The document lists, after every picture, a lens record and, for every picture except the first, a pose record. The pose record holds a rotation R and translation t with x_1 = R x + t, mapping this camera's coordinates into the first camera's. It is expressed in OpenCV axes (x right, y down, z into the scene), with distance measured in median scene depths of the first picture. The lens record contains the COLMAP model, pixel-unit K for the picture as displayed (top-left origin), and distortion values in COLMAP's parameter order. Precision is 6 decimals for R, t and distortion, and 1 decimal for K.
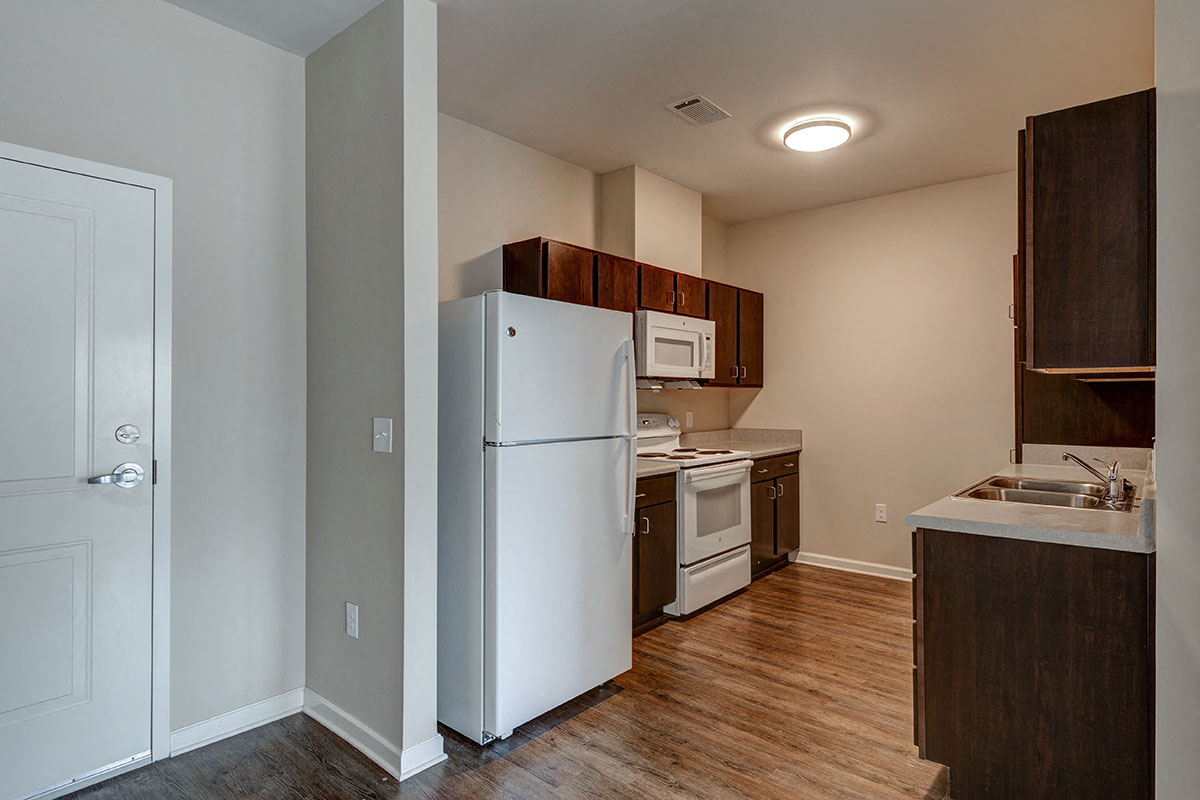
lens RADIAL K [[648.1, 0, 605.4], [0, 648.1, 395.9], [0, 0, 1]] dist [-0.001960, -0.000952]
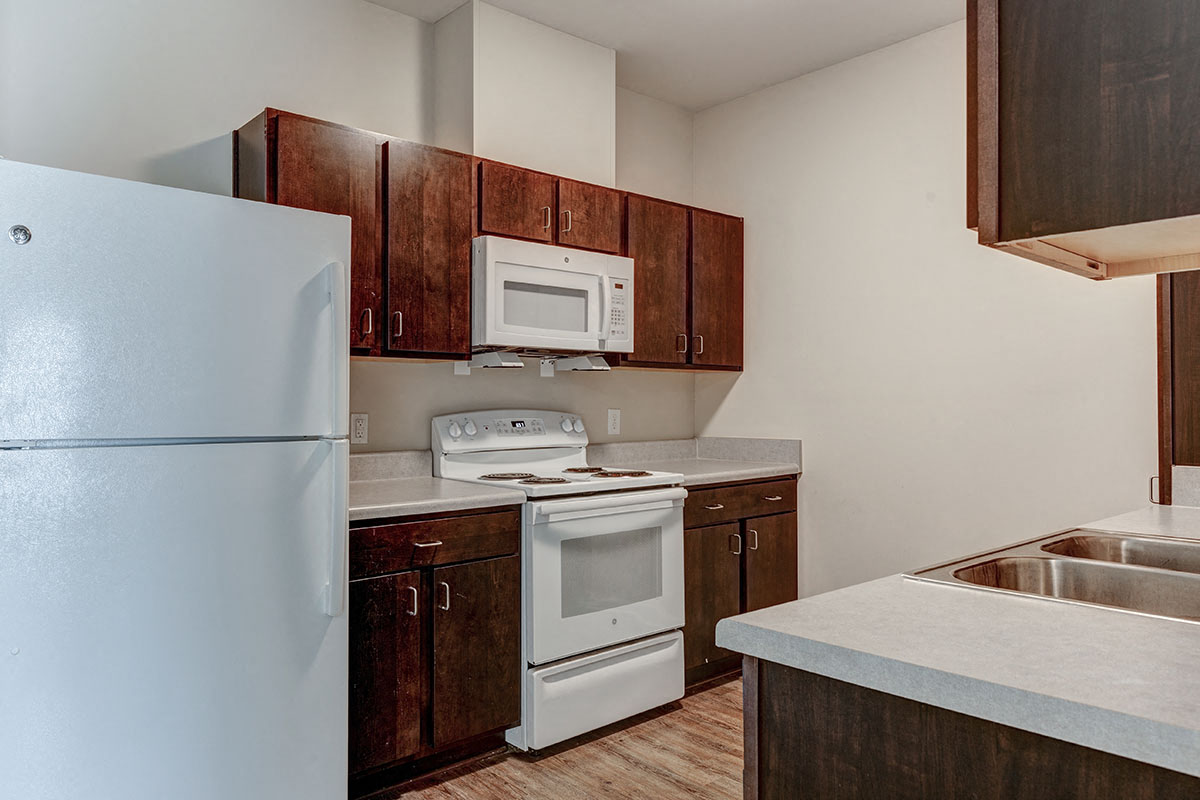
lens RADIAL K [[789.0, 0, 595.7], [0, 789.0, 403.3], [0, 0, 1]] dist [0.002717, 0.003471]
pose [[0.985494, 0.001598, -0.169702, 0.270275], [-0.002831, 0.999971, -0.007024, 0.027200], [0.169685, 0.007402, 0.985470, 0.277306]]
